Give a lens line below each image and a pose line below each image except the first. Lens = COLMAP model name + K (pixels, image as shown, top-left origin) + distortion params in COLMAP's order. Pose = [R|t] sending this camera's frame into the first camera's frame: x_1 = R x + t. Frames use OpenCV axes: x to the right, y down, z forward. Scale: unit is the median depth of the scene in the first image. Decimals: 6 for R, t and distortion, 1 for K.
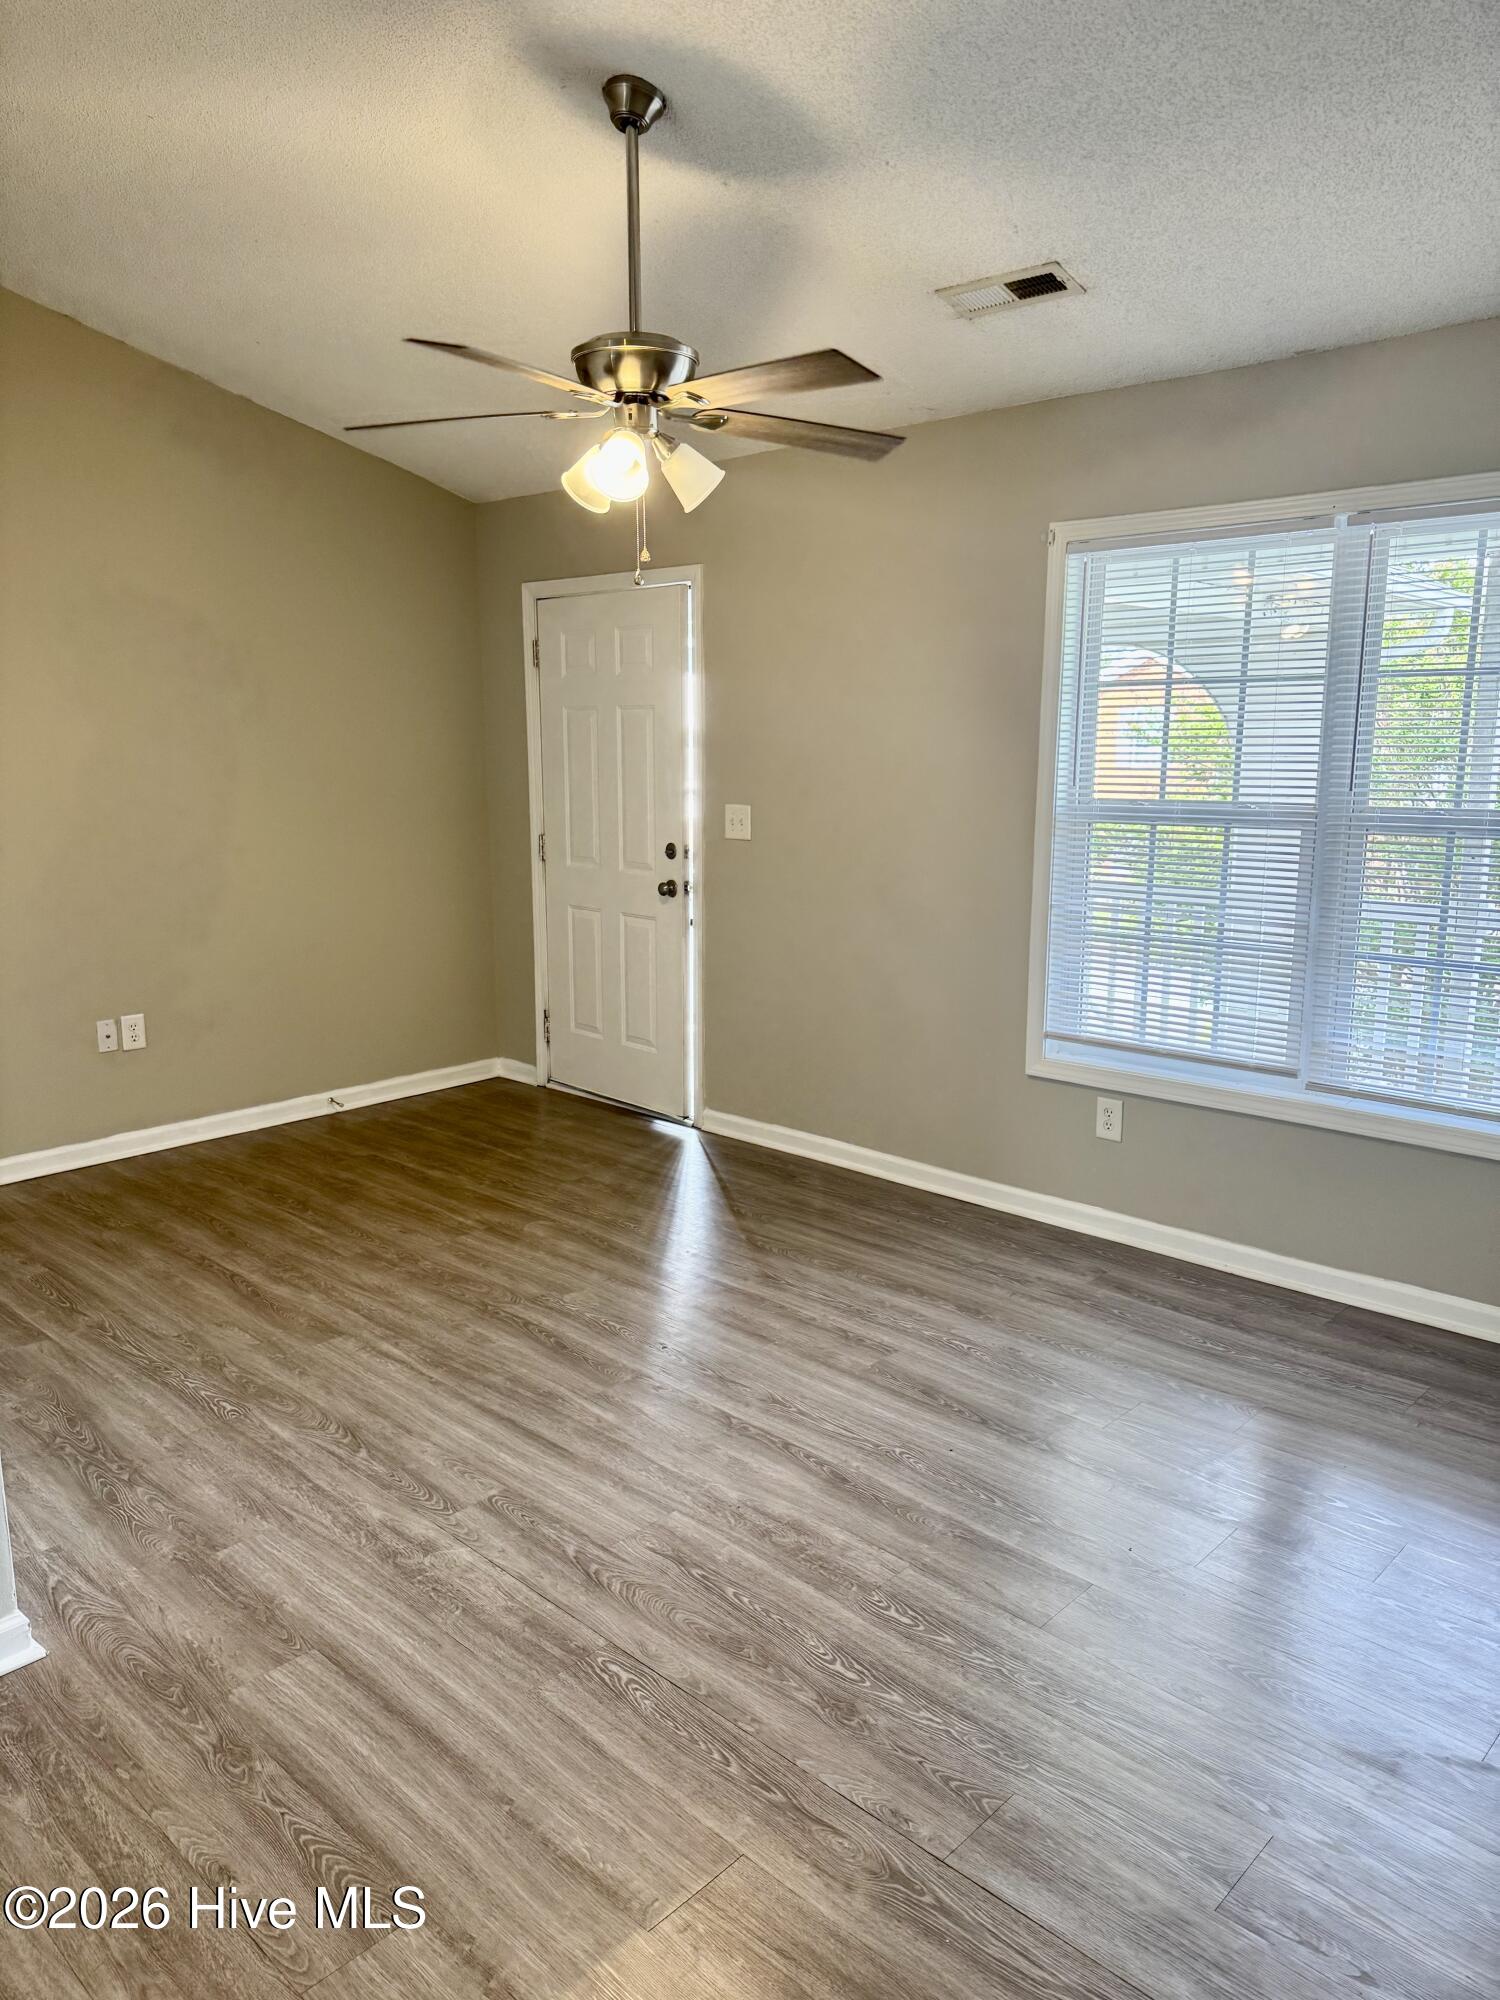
lens RADIAL K [[1406.9, 0, 750.0], [0, 1406.9, 1000.0], [0, 0, 1]] dist [0.081643, -0.074329]
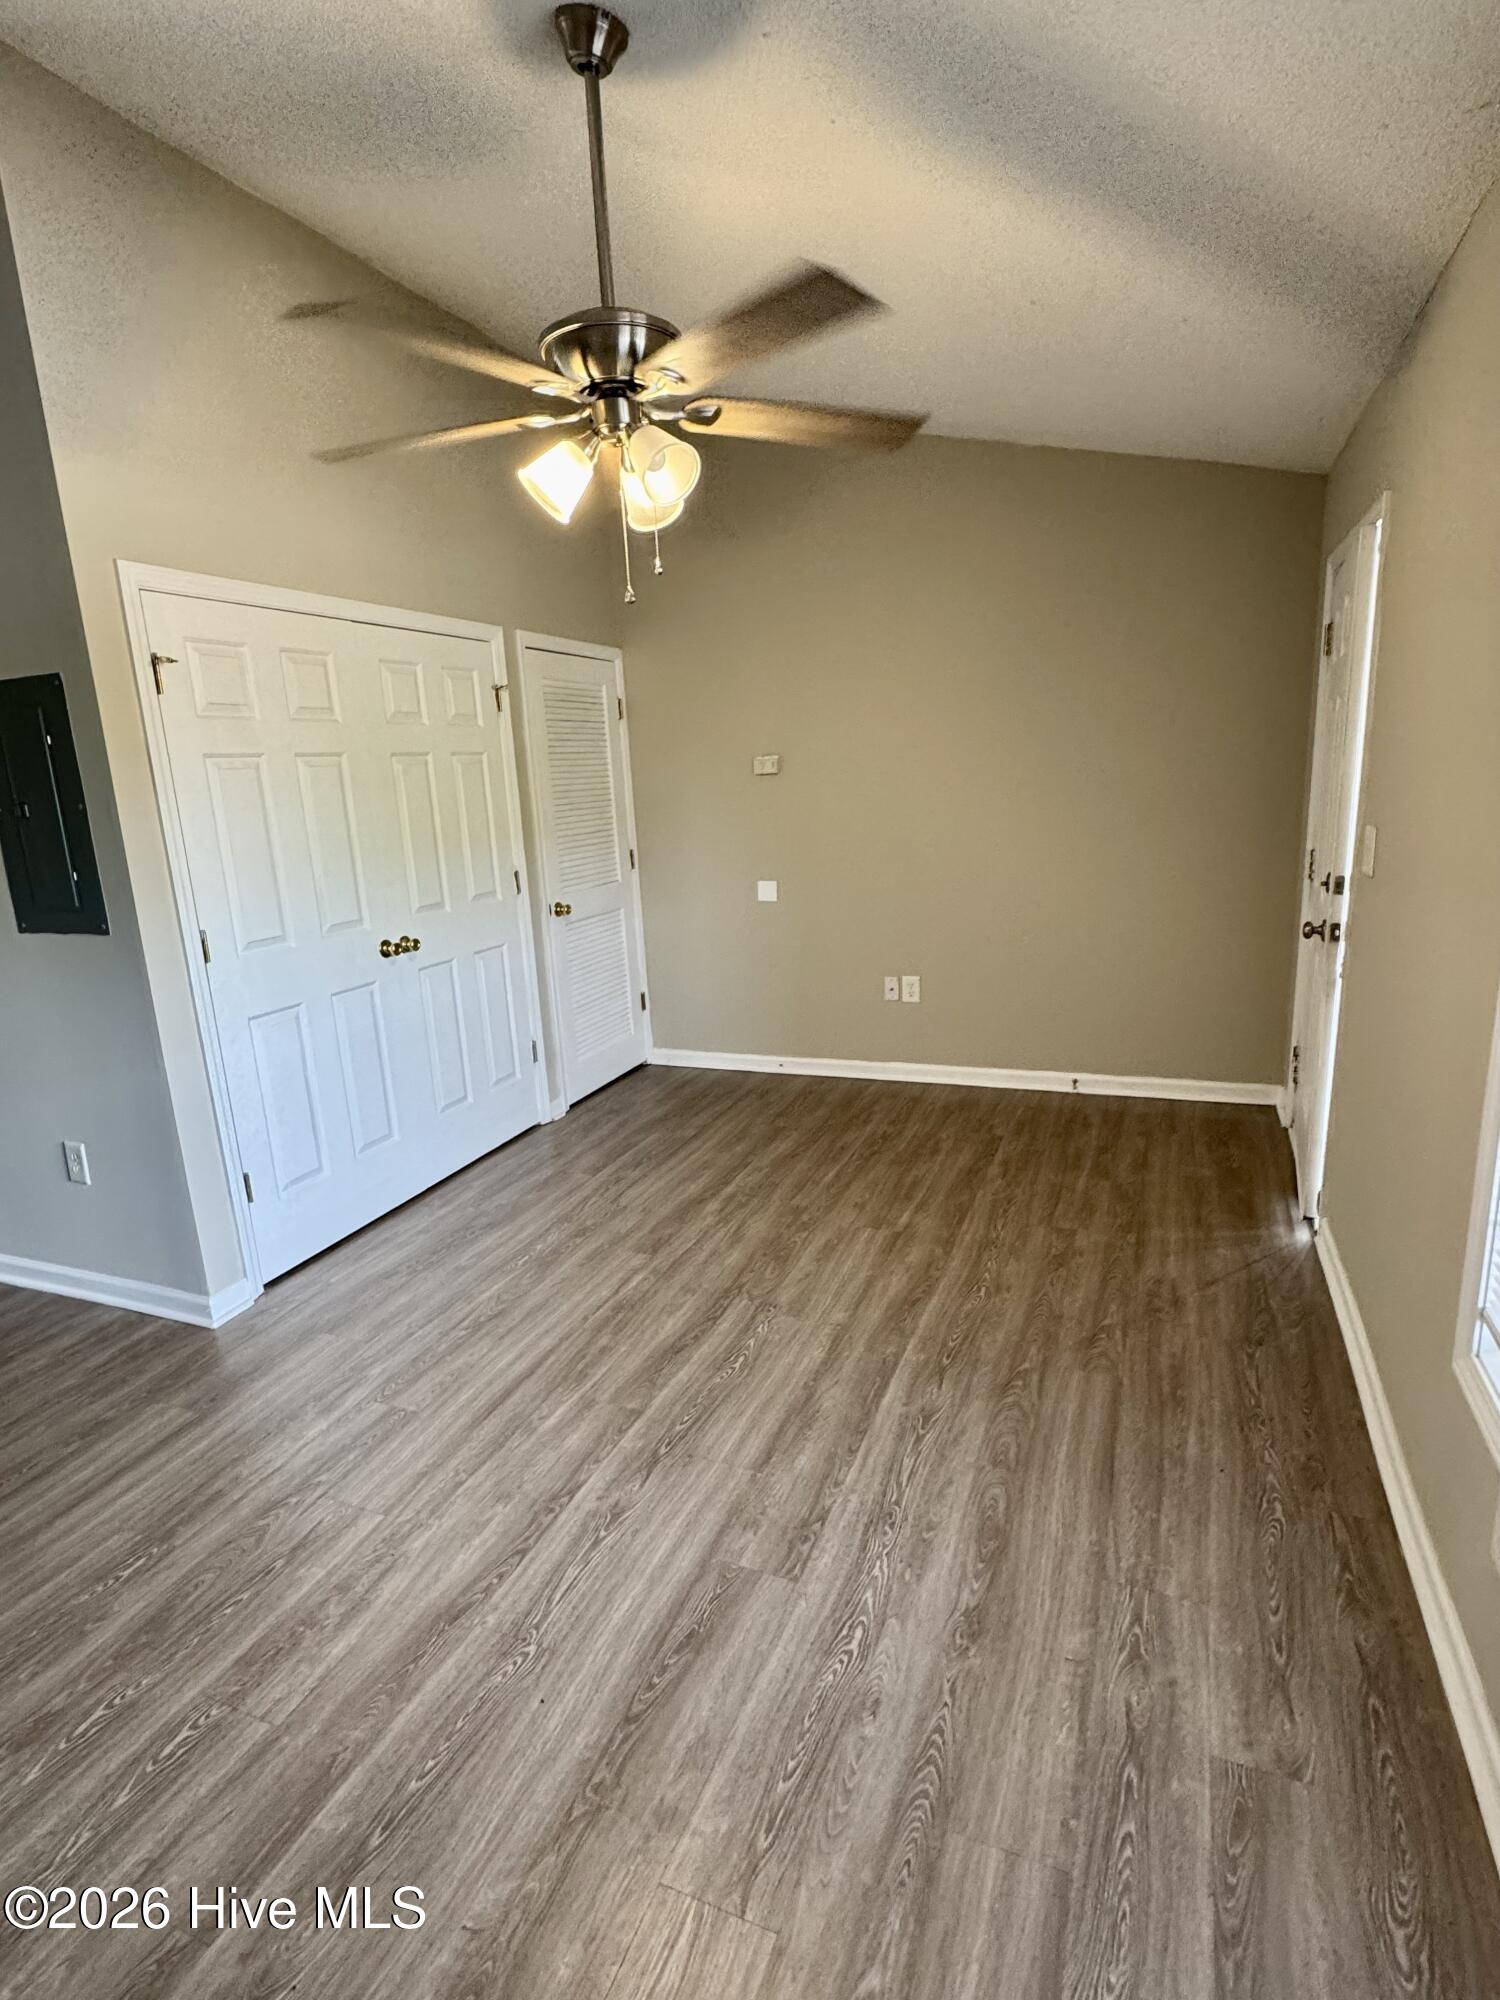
lens RADIAL K [[997.8, 0, 753.0], [0, 997.8, 998.0], [0, 0, 1]] dist [-0.001449, 0.001381]
pose [[0.356107, 0.191325, -0.914649, 0.480992], [-0.119308, 0.980113, 0.158568, -0.131501], [0.926797, 0.052658, 0.371852, 0.688254]]
